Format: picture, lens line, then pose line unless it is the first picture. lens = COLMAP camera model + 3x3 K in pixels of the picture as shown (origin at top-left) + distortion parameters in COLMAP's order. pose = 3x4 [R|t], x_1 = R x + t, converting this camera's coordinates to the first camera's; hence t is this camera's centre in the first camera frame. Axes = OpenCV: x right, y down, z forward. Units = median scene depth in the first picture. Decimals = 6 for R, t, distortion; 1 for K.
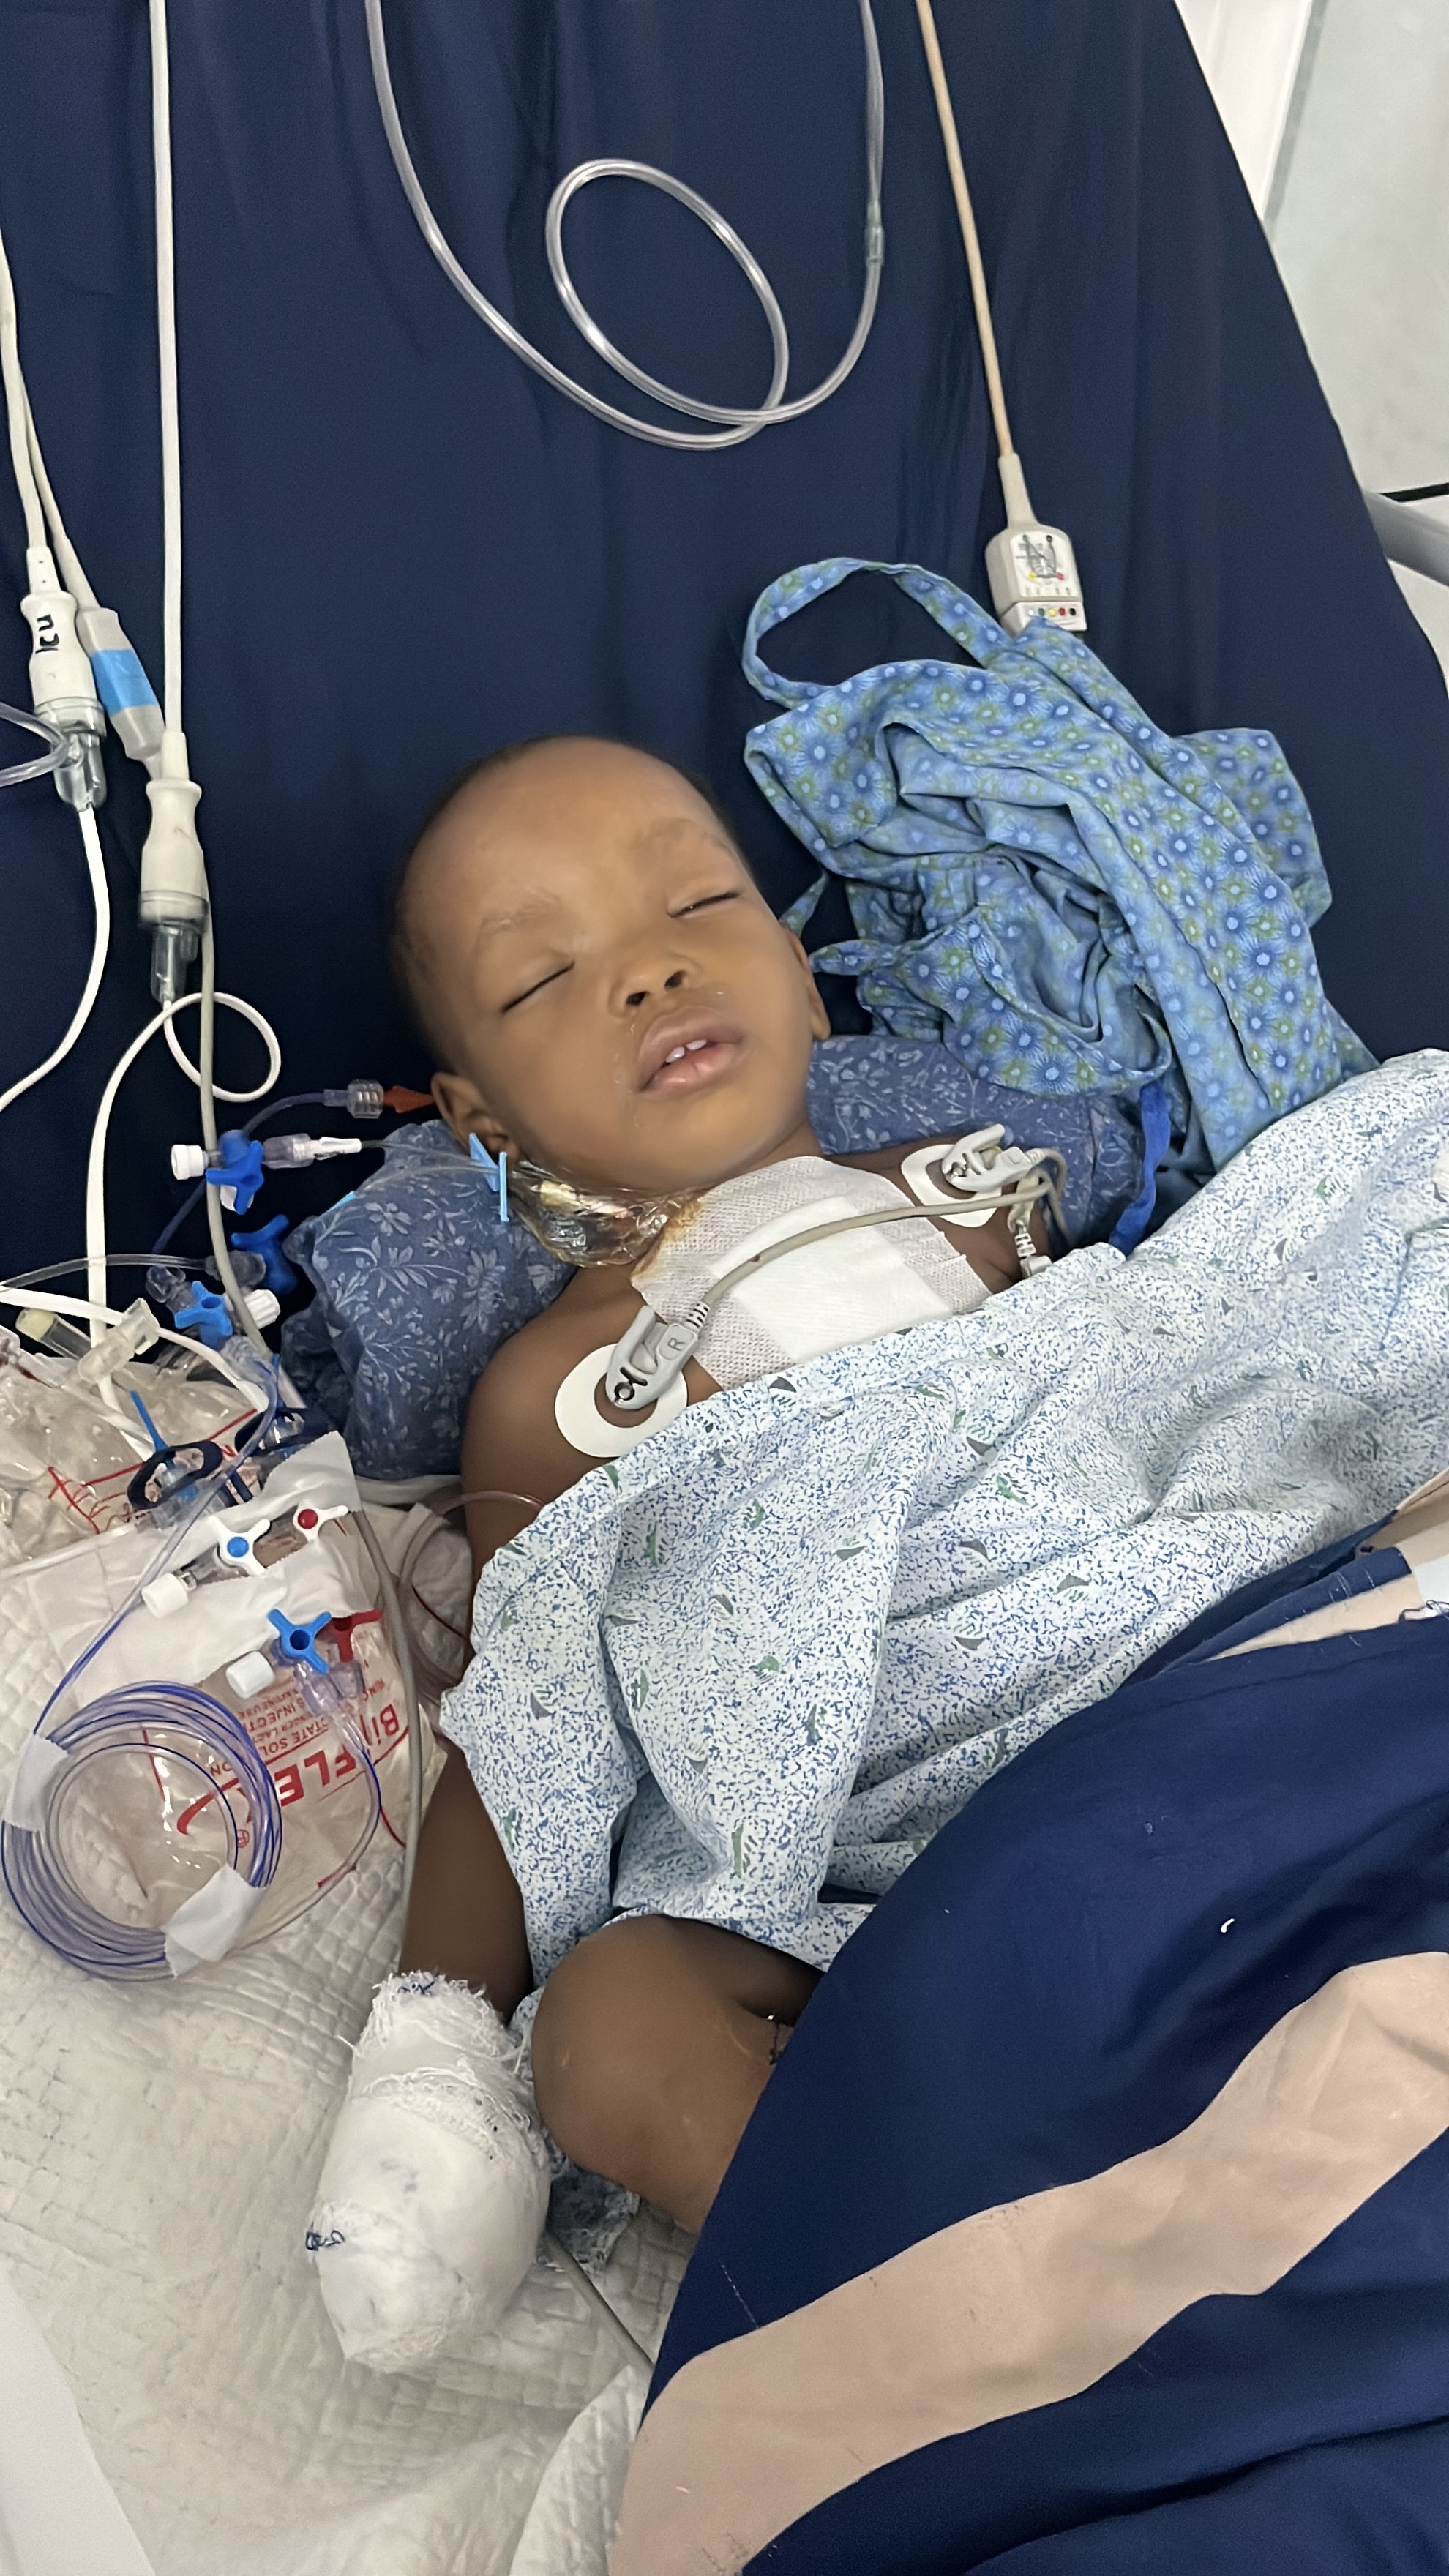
lens RADIAL K [[2297.1, 0, 793.1], [0, 2297.1, 1288.3], [0, 0, 1]] dist [0.043054, -0.010711]
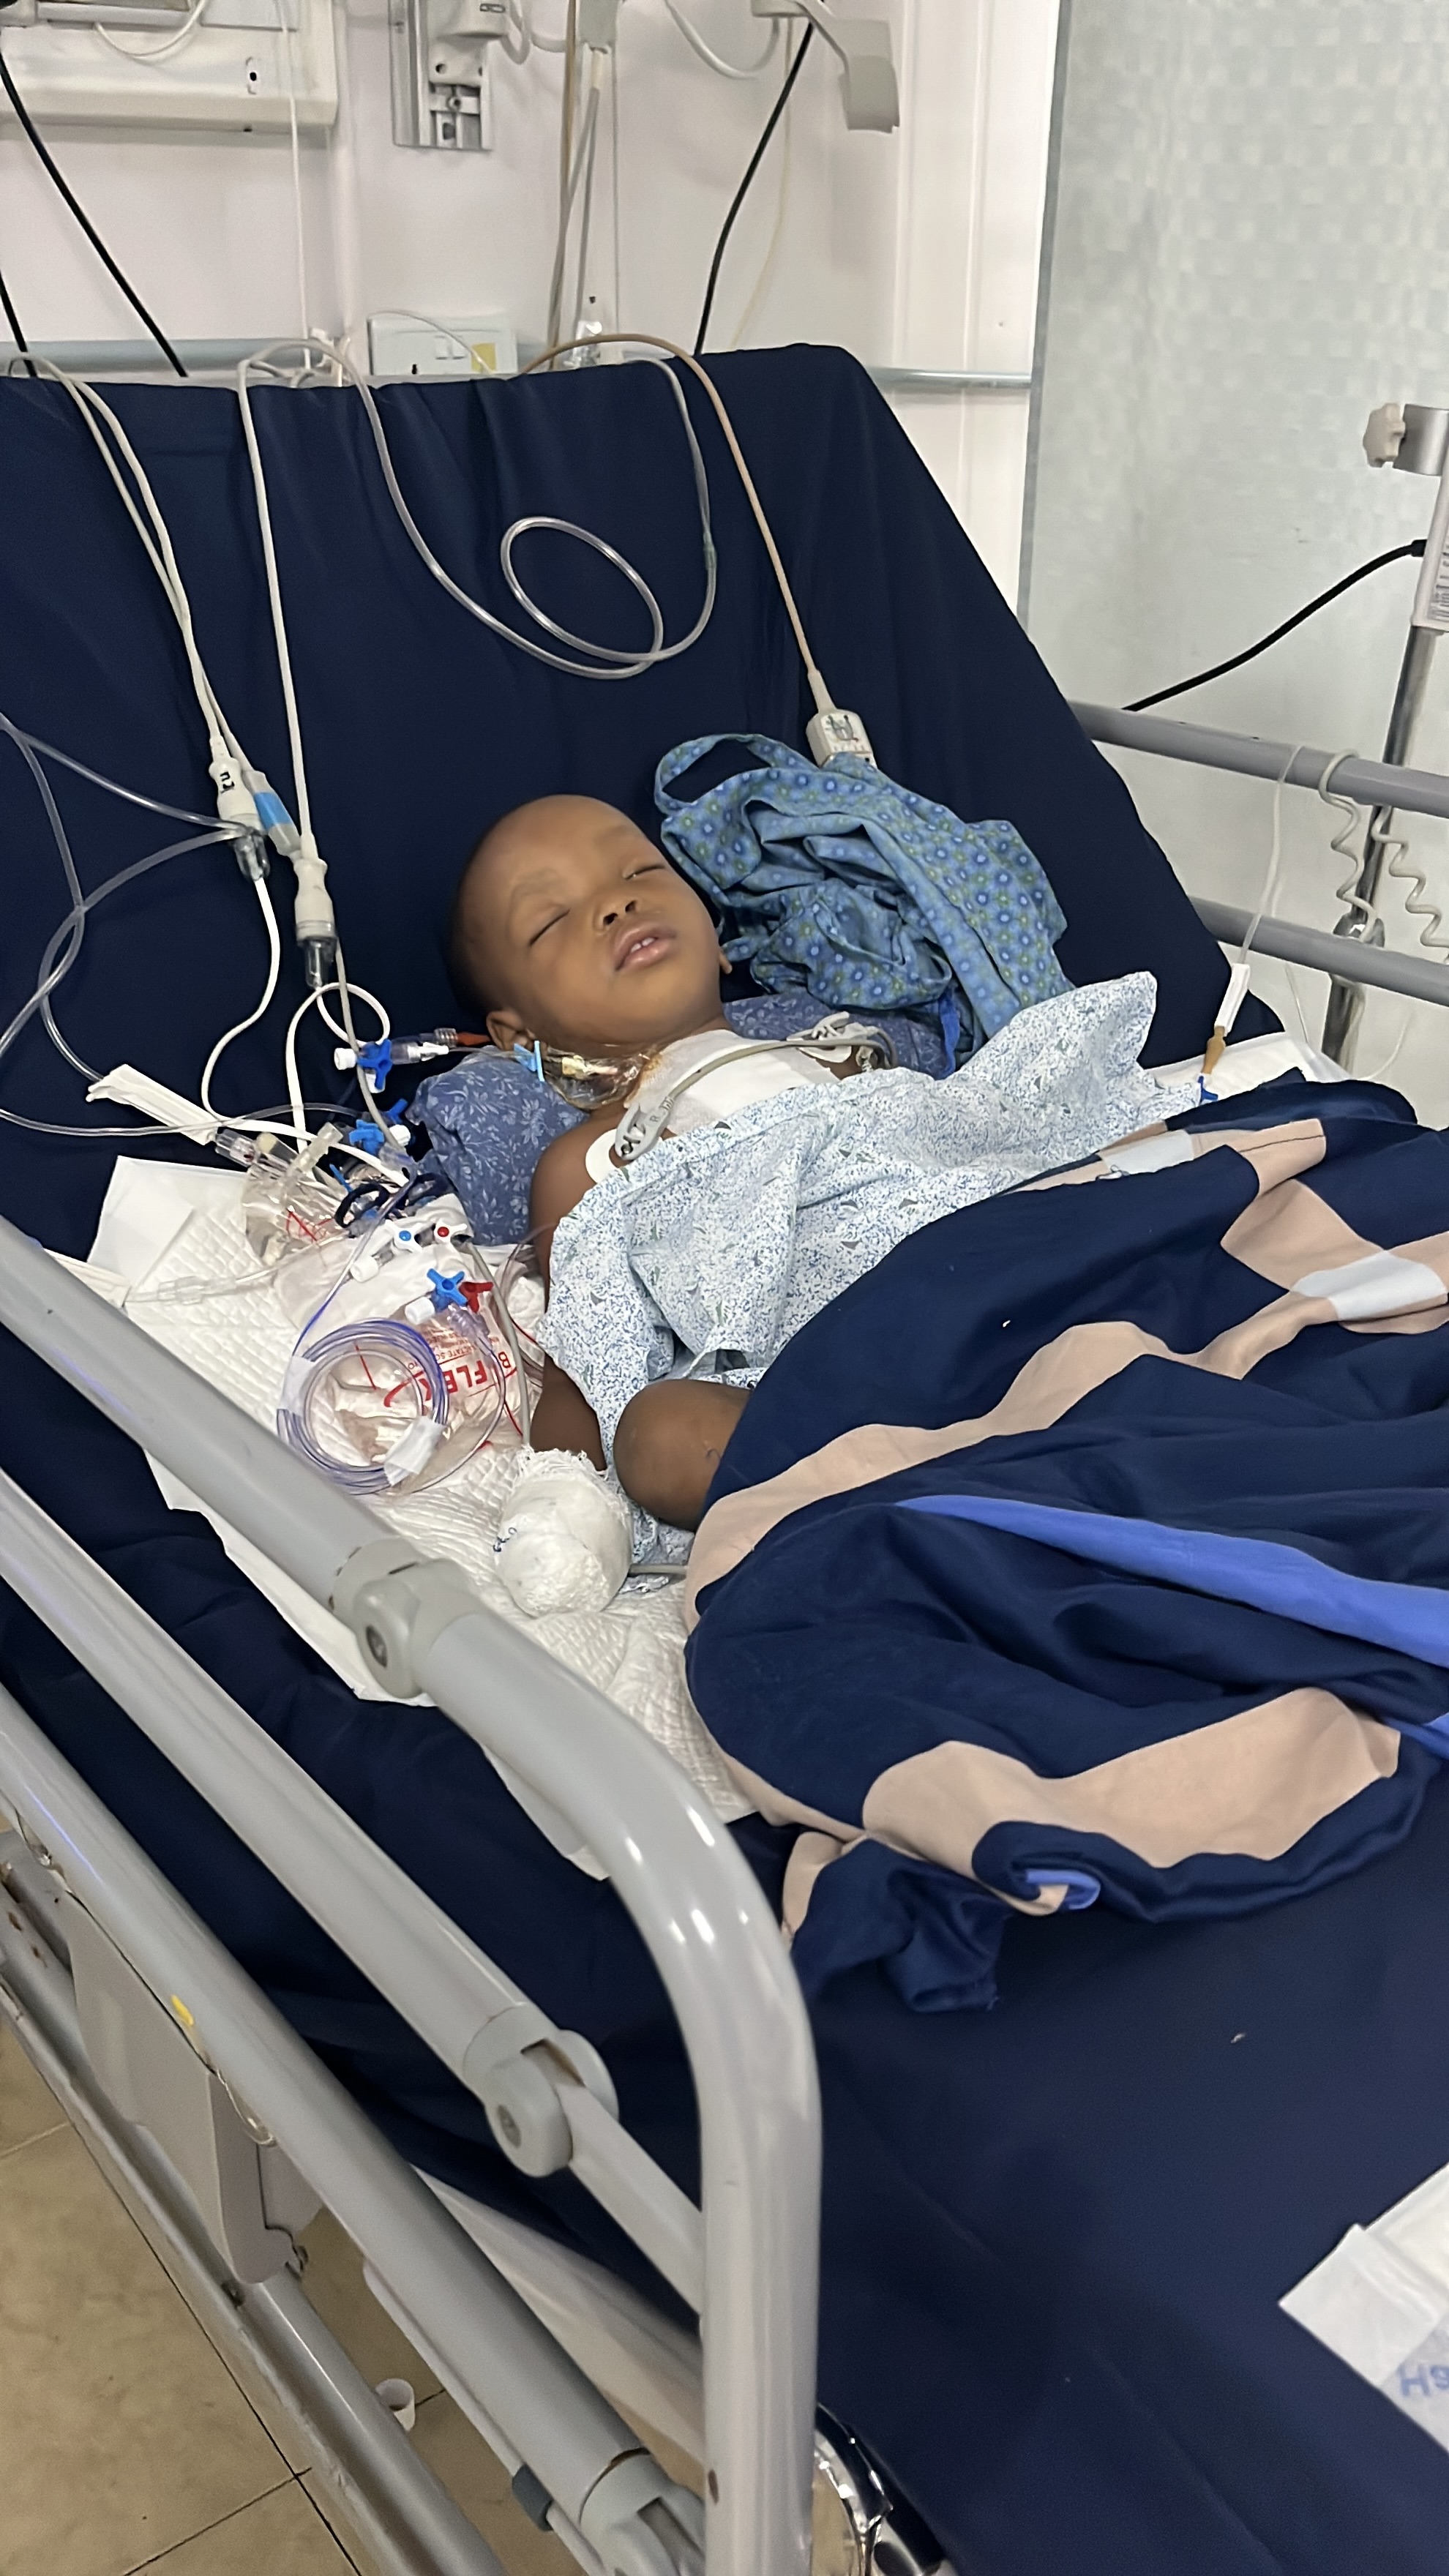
lens RADIAL K [[2232.8, 0, 818.2], [0, 2232.8, 1248.1], [0, 0, 1]] dist [0.110092, -0.167962]
pose [[0.992010, -0.121116, 0.035307, -0.003114], [0.125837, 0.969870, -0.208608, 0.418456], [-0.008977, 0.211384, 0.977362, -0.489553]]
